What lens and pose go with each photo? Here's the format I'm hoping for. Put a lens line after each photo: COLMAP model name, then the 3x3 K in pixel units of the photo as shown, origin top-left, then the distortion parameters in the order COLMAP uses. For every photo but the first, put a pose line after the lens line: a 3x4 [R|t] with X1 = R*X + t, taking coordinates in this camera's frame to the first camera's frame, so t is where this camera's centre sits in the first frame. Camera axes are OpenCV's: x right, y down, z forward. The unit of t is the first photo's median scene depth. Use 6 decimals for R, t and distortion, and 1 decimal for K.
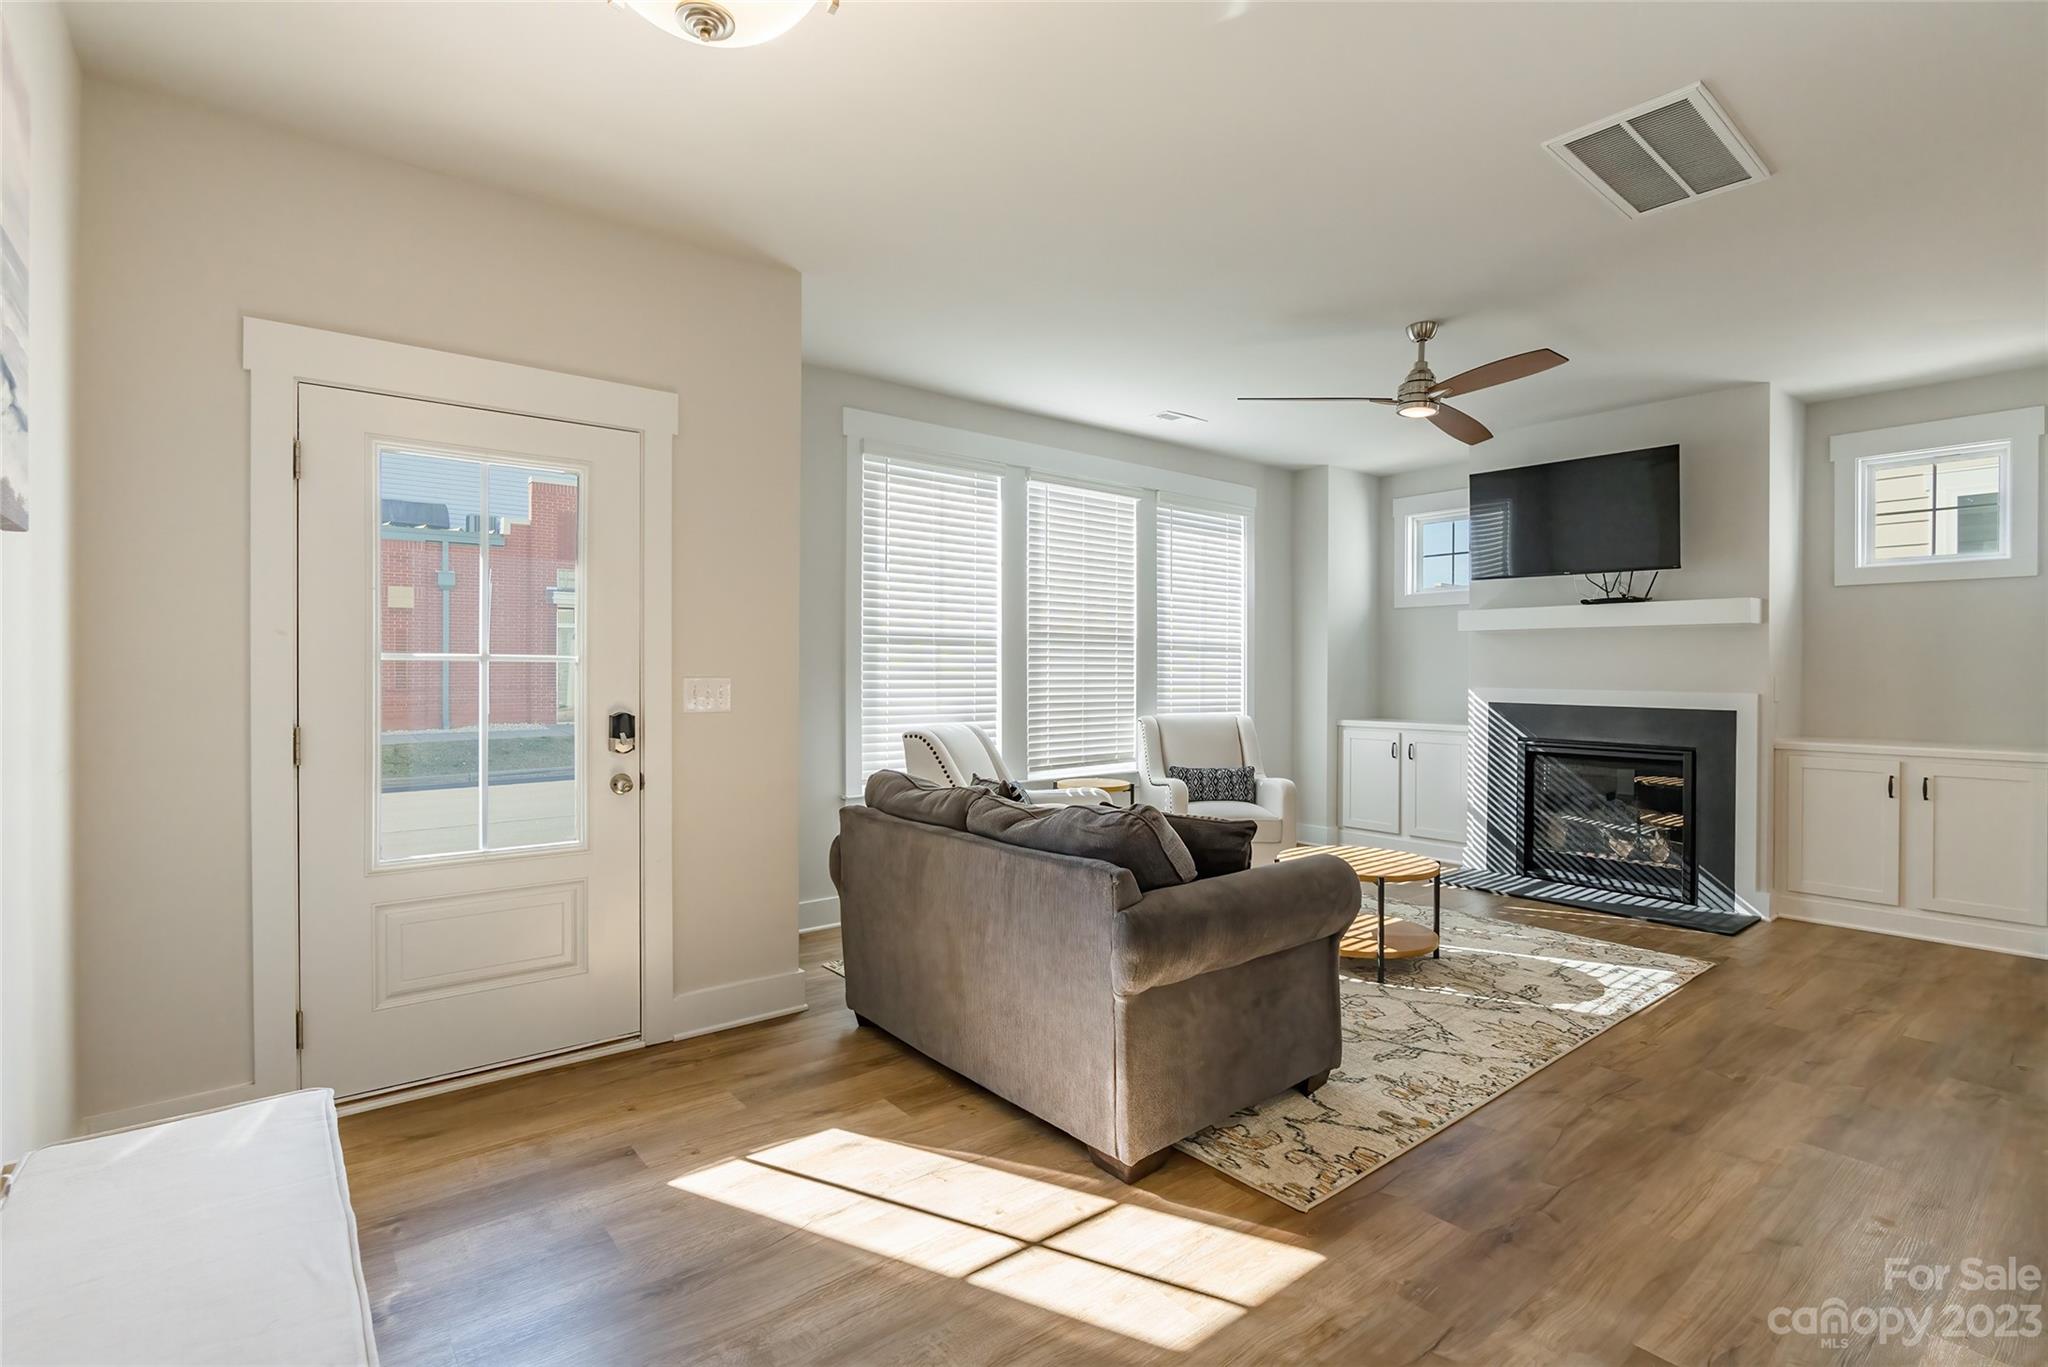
lens RADIAL K [[939.5, 0, 1043.7], [0, 939.5, 688.3], [0, 0, 1]] dist [-0.010951, -0.000178]
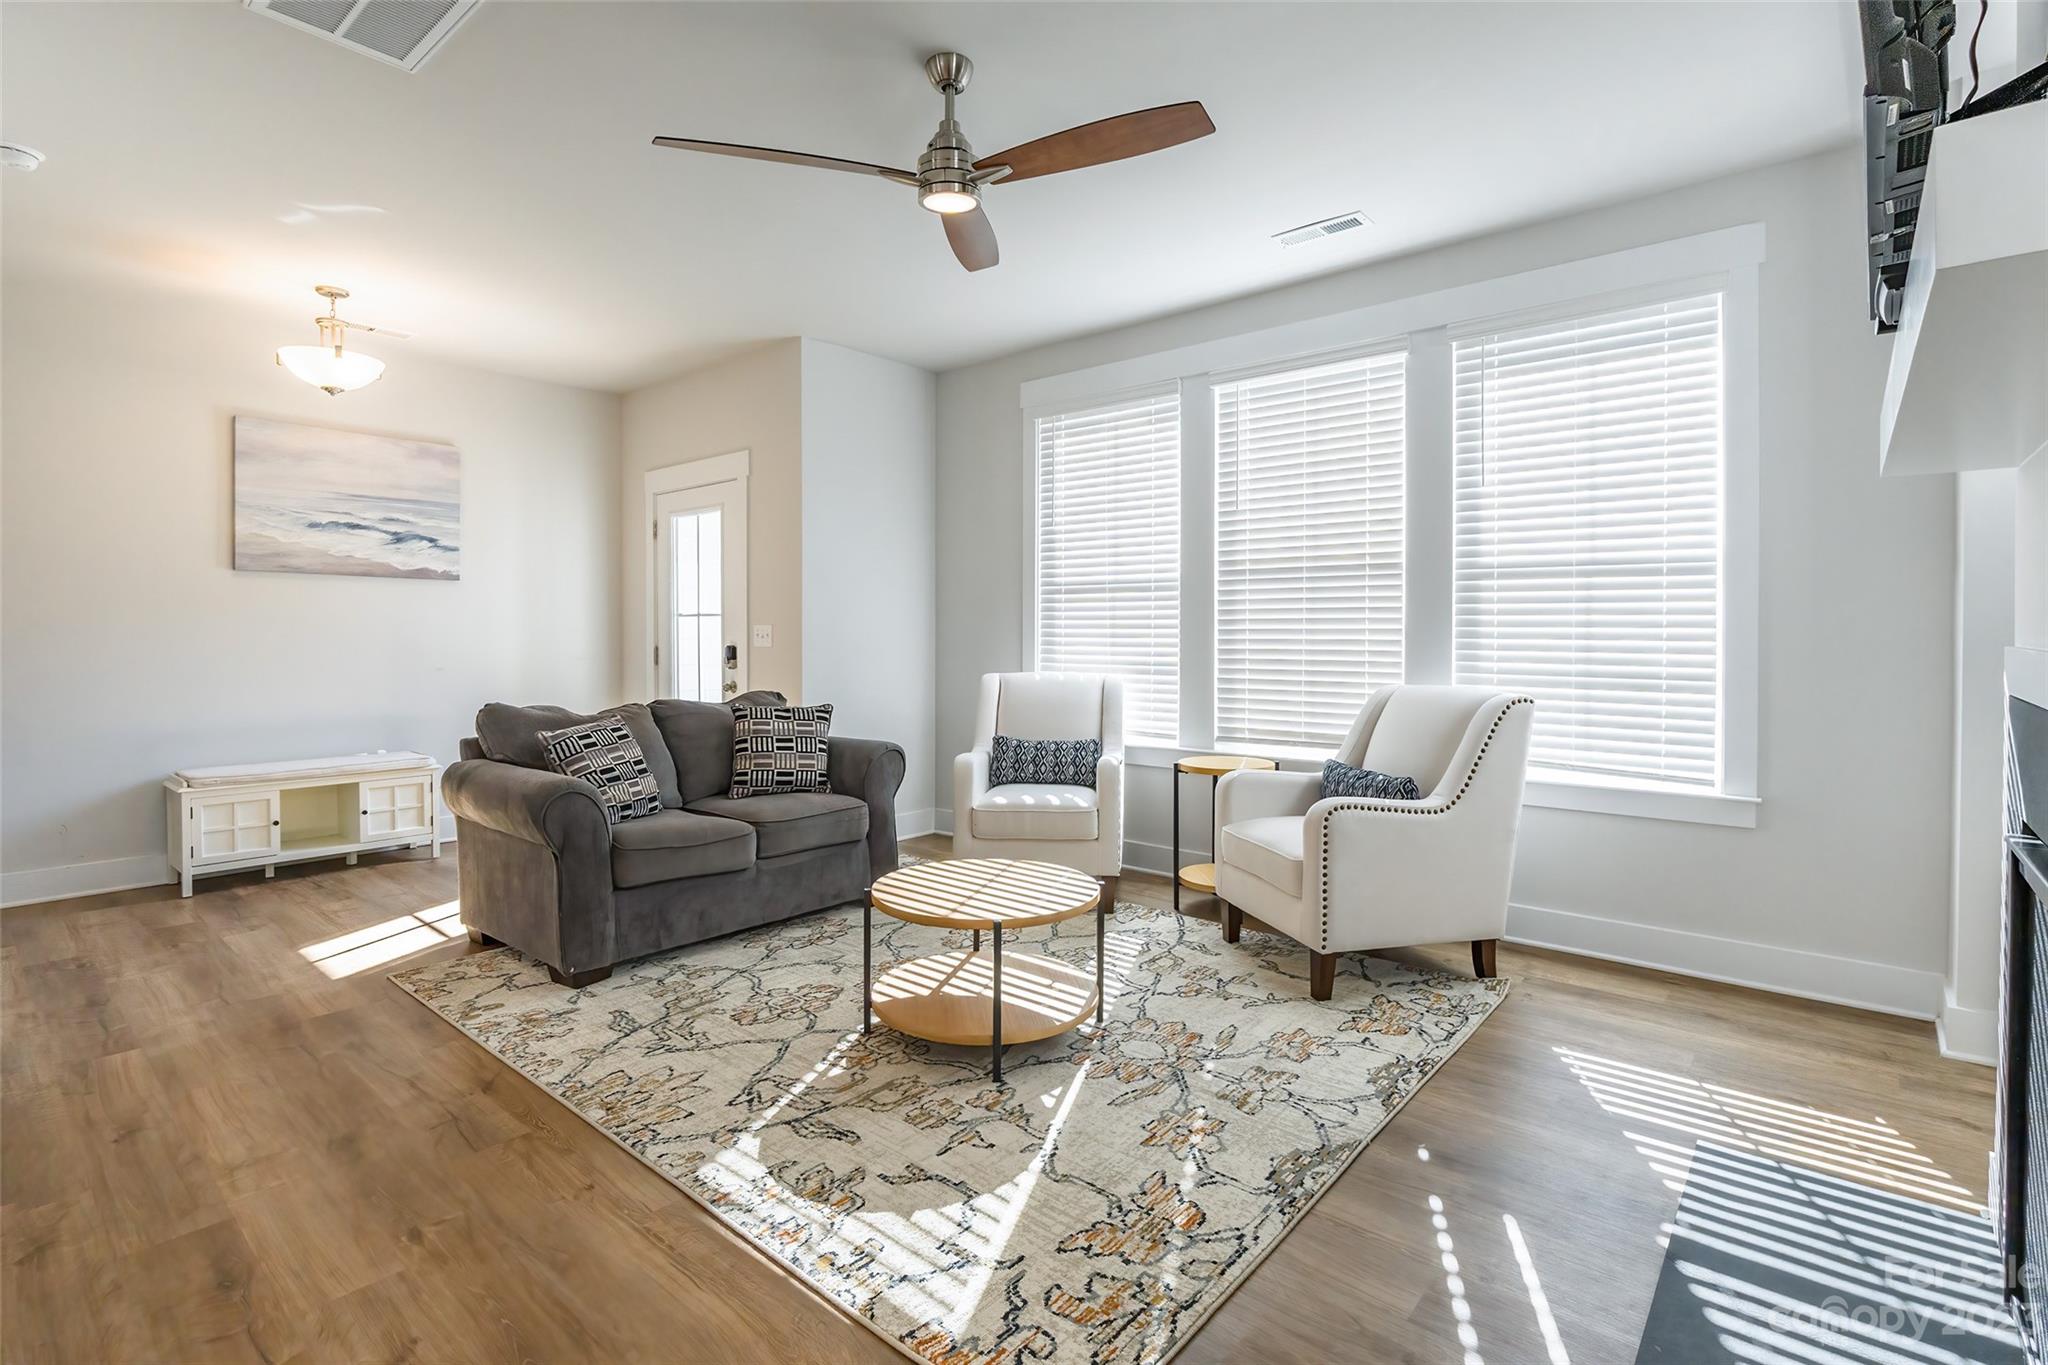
lens RADIAL K [[939.5, 0, 1005.6], [0, 939.5, 651.4], [0, 0, 1]] dist [-0.010951, -0.000178]
pose [[0.184523, 0.016782, -0.982685, 0.824468], [-0.017388, 0.999753, 0.013809, 0.002526], [0.982674, 0.014539, 0.184769, 0.728005]]
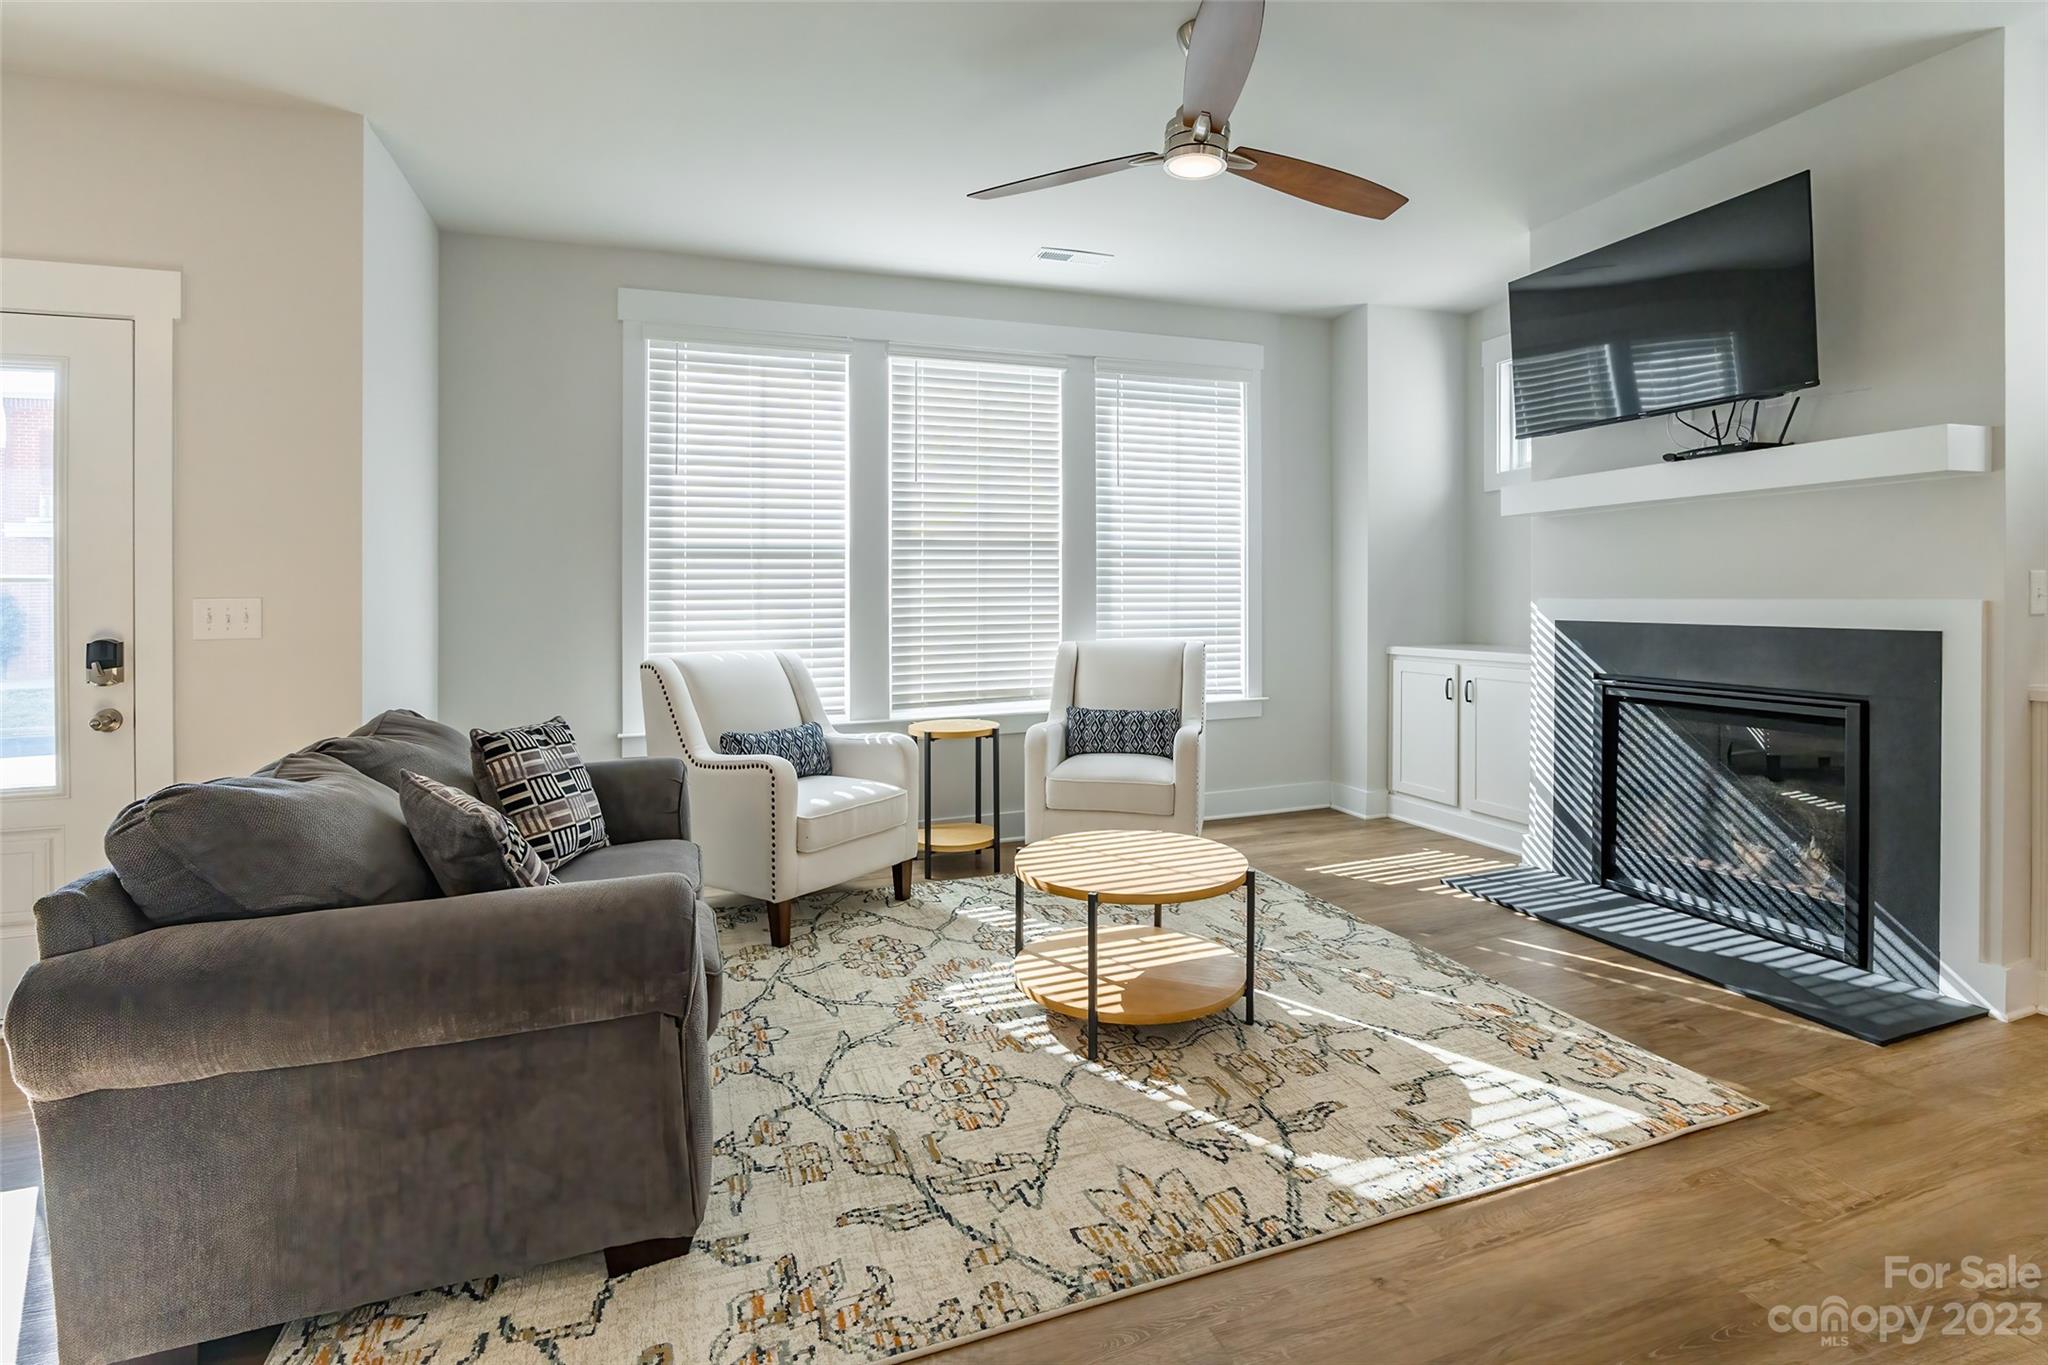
lens RADIAL K [[939.5, 0, 1016.8], [0, 939.5, 613.1], [0, 0, 1]] dist [-0.010951, -0.000178]
pose [[0.942091, -0.011525, -0.335158, 0.396886], [0.011491, 0.999932, -0.002084, 0.007731], [0.335159, -0.001889, 0.942160, 0.285414]]
